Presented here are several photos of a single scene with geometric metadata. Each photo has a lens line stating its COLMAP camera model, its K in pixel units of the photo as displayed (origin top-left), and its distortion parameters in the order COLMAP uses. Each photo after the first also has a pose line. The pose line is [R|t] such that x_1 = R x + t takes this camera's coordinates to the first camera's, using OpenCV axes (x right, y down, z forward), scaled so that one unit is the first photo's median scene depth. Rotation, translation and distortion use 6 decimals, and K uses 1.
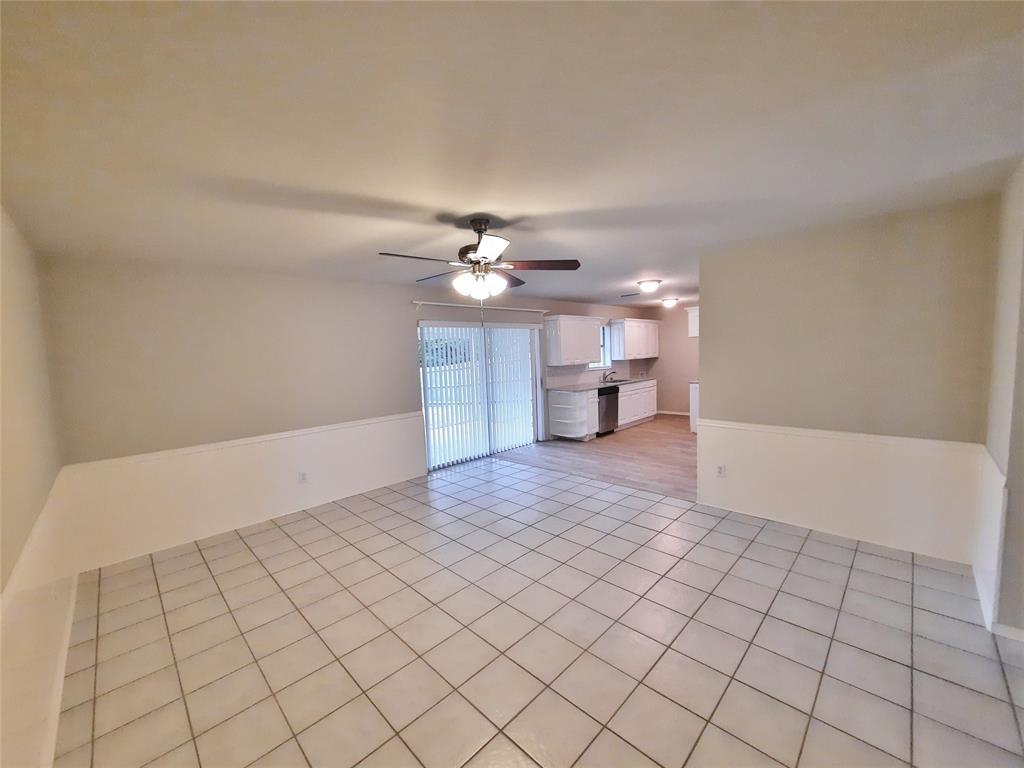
lens RADIAL K [[410.0, 0, 508.1], [0, 410.0, 386.8], [0, 0, 1]] dist [-0.013421, -0.000135]
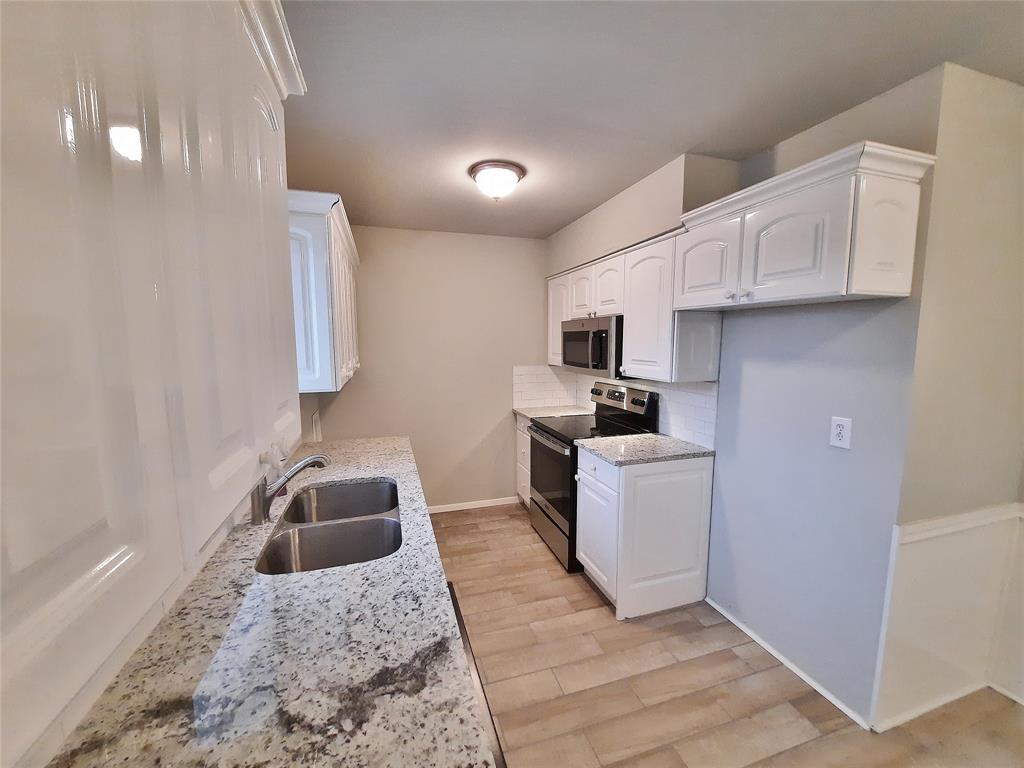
lens RADIAL K [[410.0, 0, 508.1], [0, 410.0, 386.8], [0, 0, 1]] dist [-0.013421, -0.000135]
pose [[0.474408, -0.066433, 0.877795, 0.159020], [0.071040, 0.996785, 0.037044, -0.082213], [-0.877434, 0.044784, 0.477602, 0.955885]]
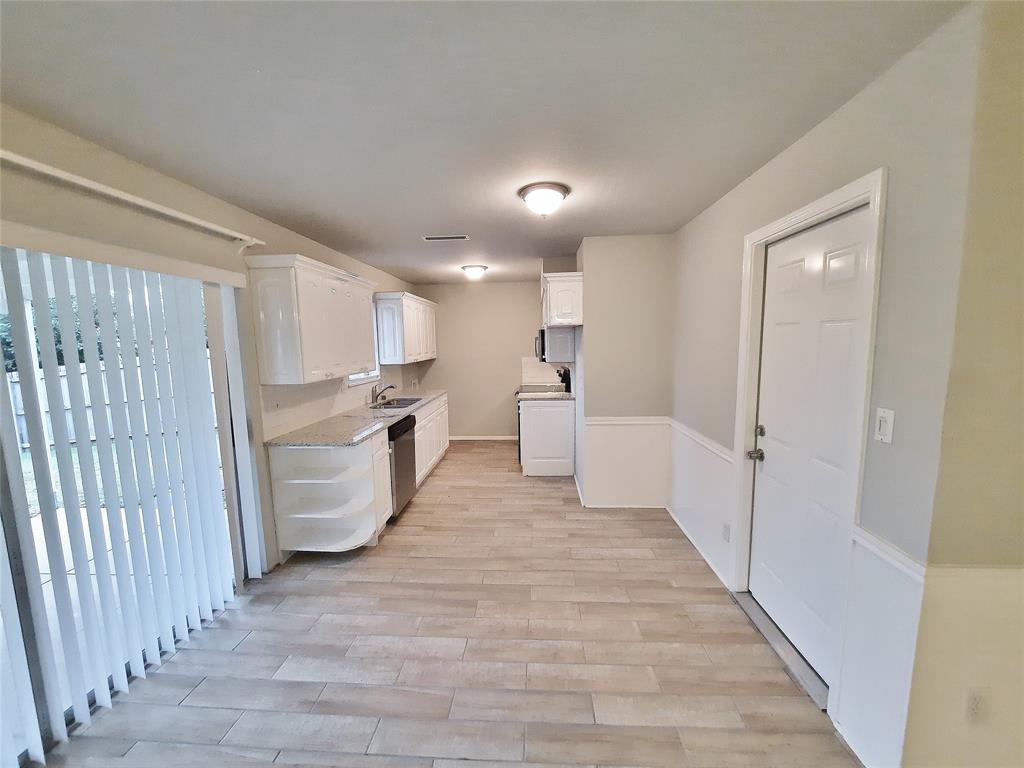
lens RADIAL K [[410.0, 0, 508.1], [0, 410.0, 386.8], [0, 0, 1]] dist [-0.013421, -0.000135]
pose [[0.755428, -0.054595, 0.652953, 0.017340], [0.054116, 0.998317, 0.020864, -0.044303], [-0.652993, 0.019574, 0.757111, 0.547723]]
